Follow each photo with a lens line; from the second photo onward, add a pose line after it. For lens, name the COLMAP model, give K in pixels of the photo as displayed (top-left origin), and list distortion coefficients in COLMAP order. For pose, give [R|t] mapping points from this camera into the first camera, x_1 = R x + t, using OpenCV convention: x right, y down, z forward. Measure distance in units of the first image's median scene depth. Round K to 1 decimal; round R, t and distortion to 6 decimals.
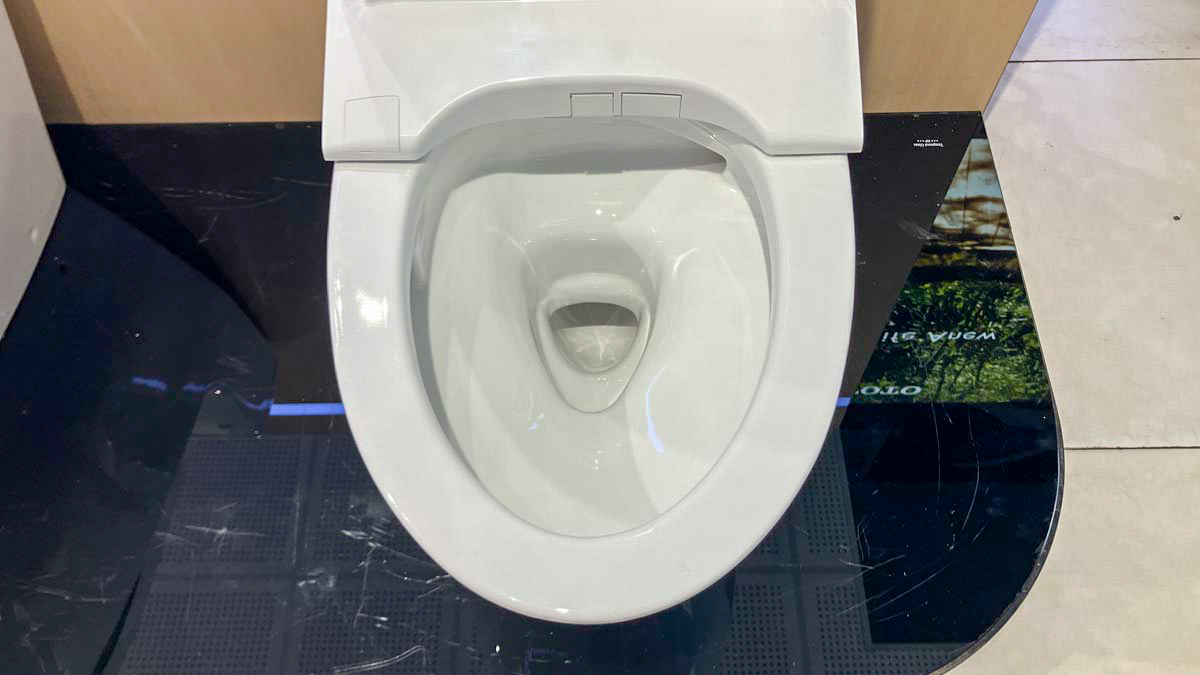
lens RADIAL K [[983.2, 0, 589.1], [0, 983.2, 328.6], [0, 0, 1]] dist [0.023310, -0.006914]
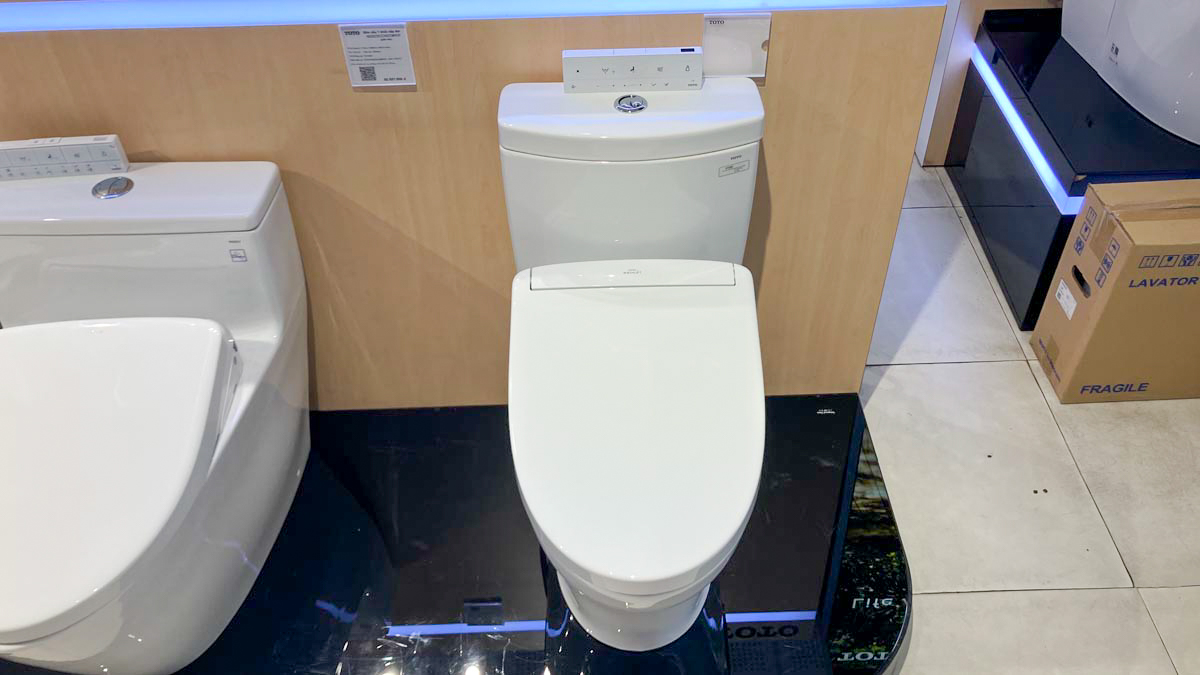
lens RADIAL K [[983.2, 0, 604.4], [0, 983.2, 338.7], [0, 0, 1]] dist [0.023310, -0.006914]
pose [[0.999735, -0.020121, 0.011189, -0.046836], [0.022566, 0.952727, -0.302990, 0.191152], [-0.004563, 0.303162, 0.952928, -0.622748]]
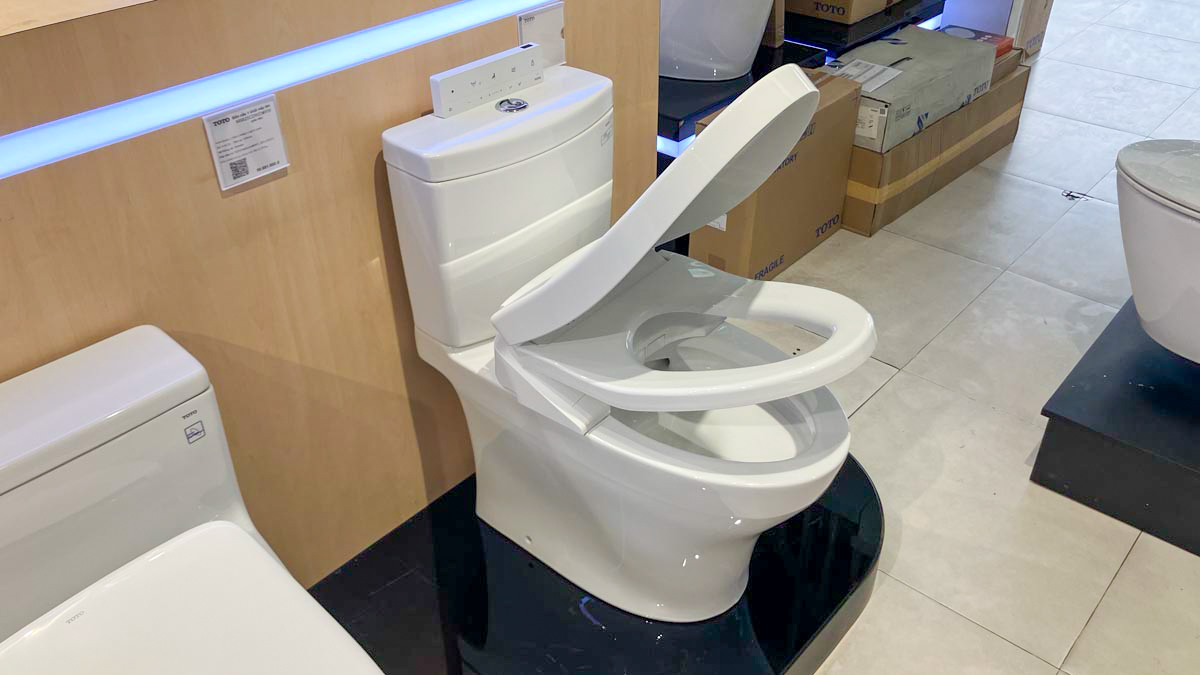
lens RADIAL K [[983.2, 0, 593.0], [0, 983.2, 335.3], [0, 0, 1]] dist [0.023310, -0.006914]
pose [[0.669580, -0.418856, 0.613370, -0.805887], [0.652658, 0.726003, -0.216698, 0.088997], [-0.354543, 0.545417, 0.759486, -0.366385]]
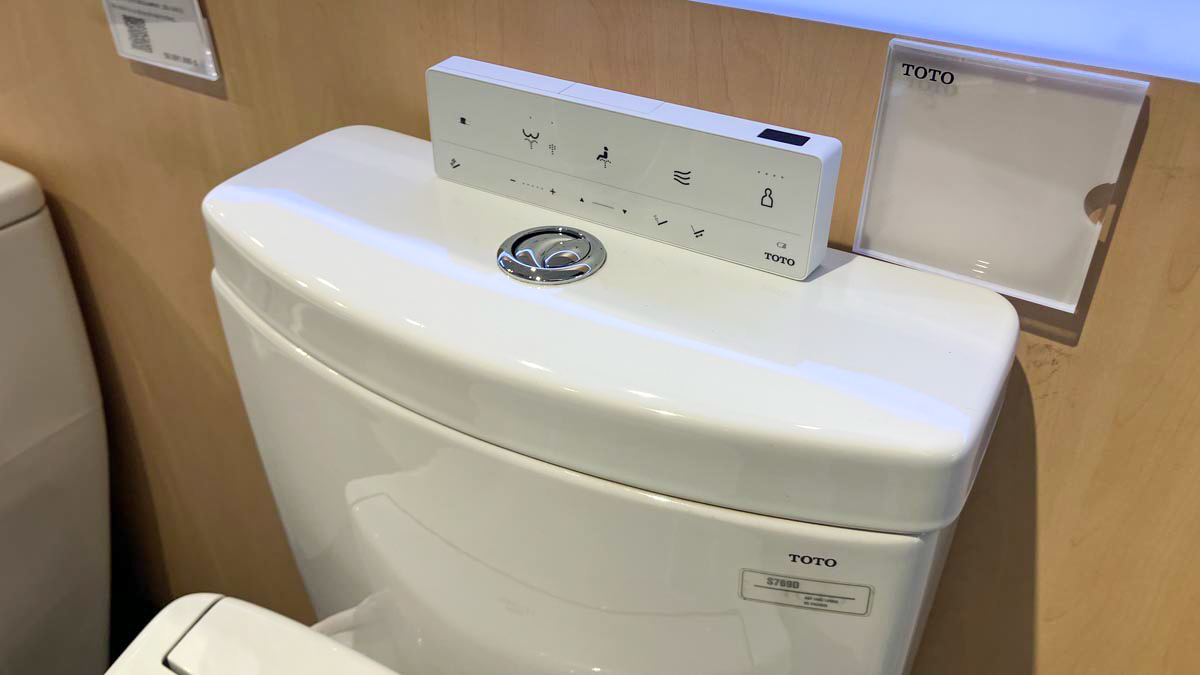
lens RADIAL K [[983.2, 0, 581.7], [0, 983.2, 319.8], [0, 0, 1]] dist [0.023310, -0.006914]
pose [[0.852107, 0.296642, -0.431181, 0.184959], [-0.459351, 0.818722, -0.344516, -0.310261], [0.250820, 0.491628, 0.833901, 0.153154]]
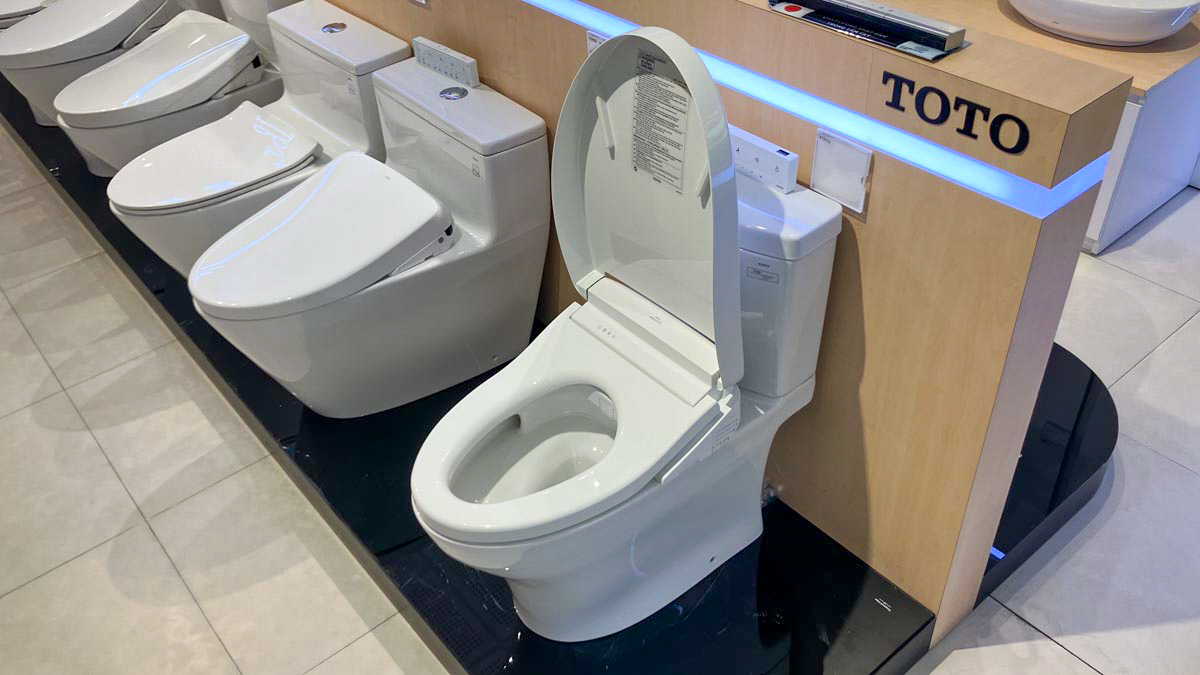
lens RADIAL K [[983.2, 0, 600.4], [0, 983.2, 345.9], [0, 0, 1]] dist [0.023310, -0.006914]
pose [[0.638612, 0.473608, -0.606523, 0.794437], [-0.647247, 0.756894, -0.090464, -0.071857], [0.416229, 0.450342, 0.789902, -0.531799]]
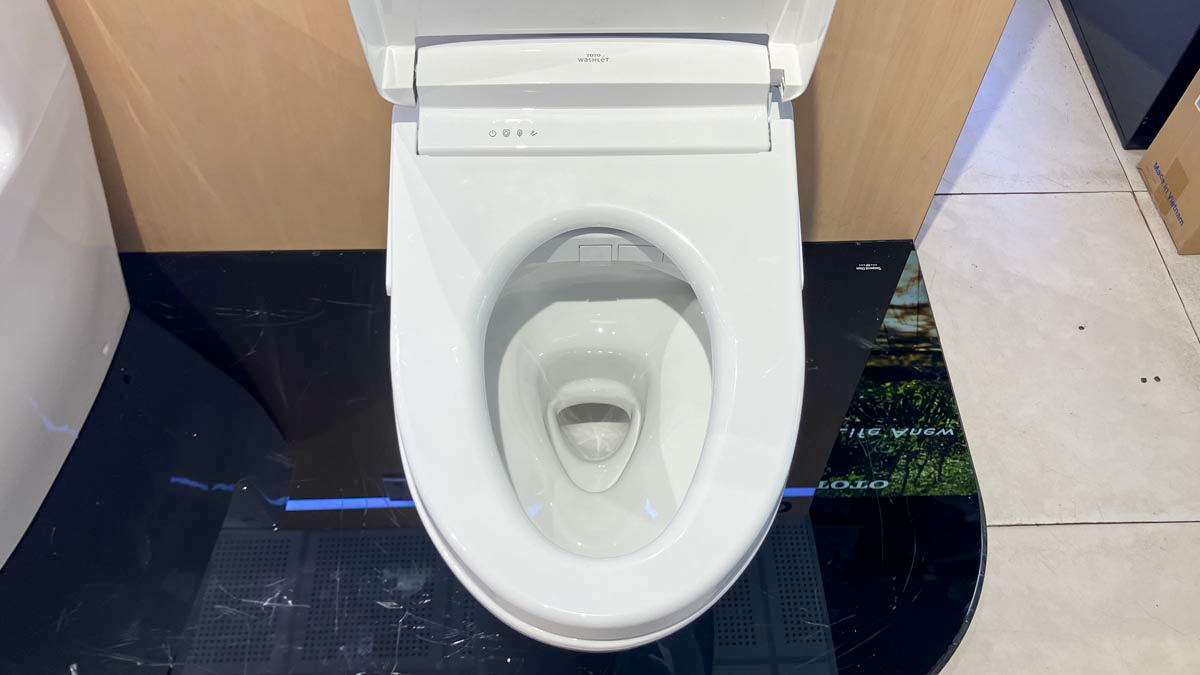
lens RADIAL K [[983.2, 0, 600.8], [0, 983.2, 343.9], [0, 0, 1]] dist [0.023310, -0.006914]
pose [[0.999302, -0.005887, 0.036880, -0.021932], [0.009034, 0.996276, -0.085742, 0.003157], [-0.036238, 0.086016, 0.995635, -0.157463]]
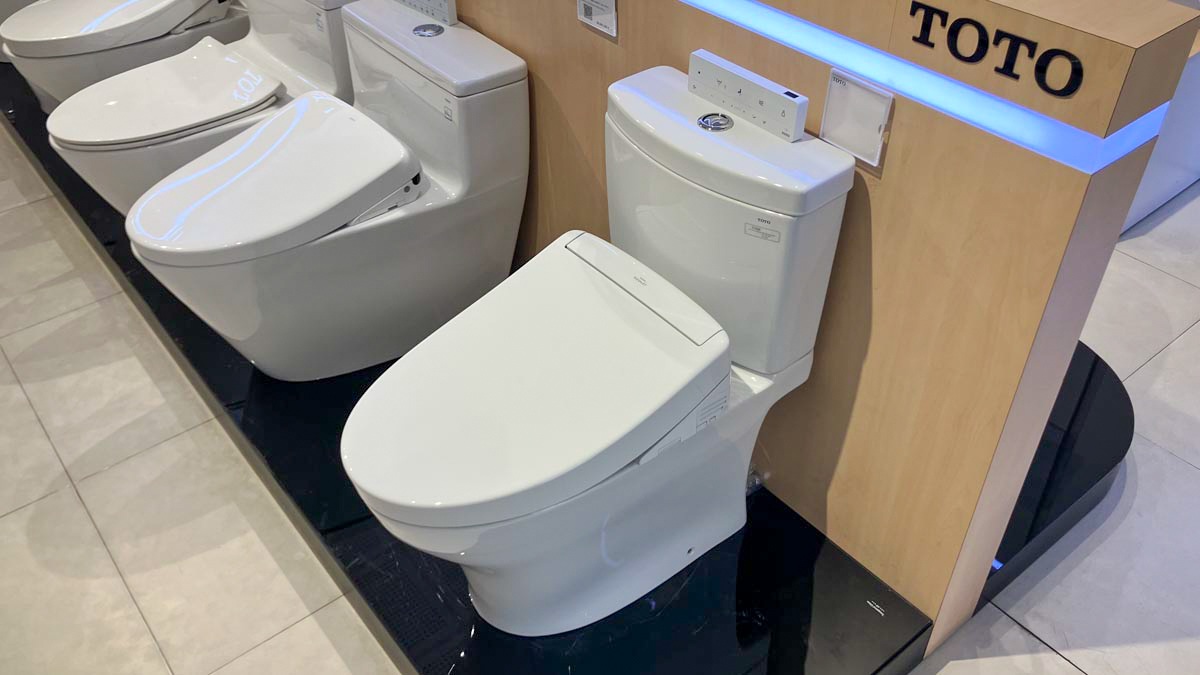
lens RADIAL K [[983.2, 0, 596.1], [0, 983.2, 330.7], [0, 0, 1]] dist [0.023310, -0.006914]
pose [[0.626966, 0.500732, -0.596809, 0.723591], [-0.677072, 0.729158, -0.099510, -0.070276], [0.385340, 0.466473, 0.796189, -0.400544]]
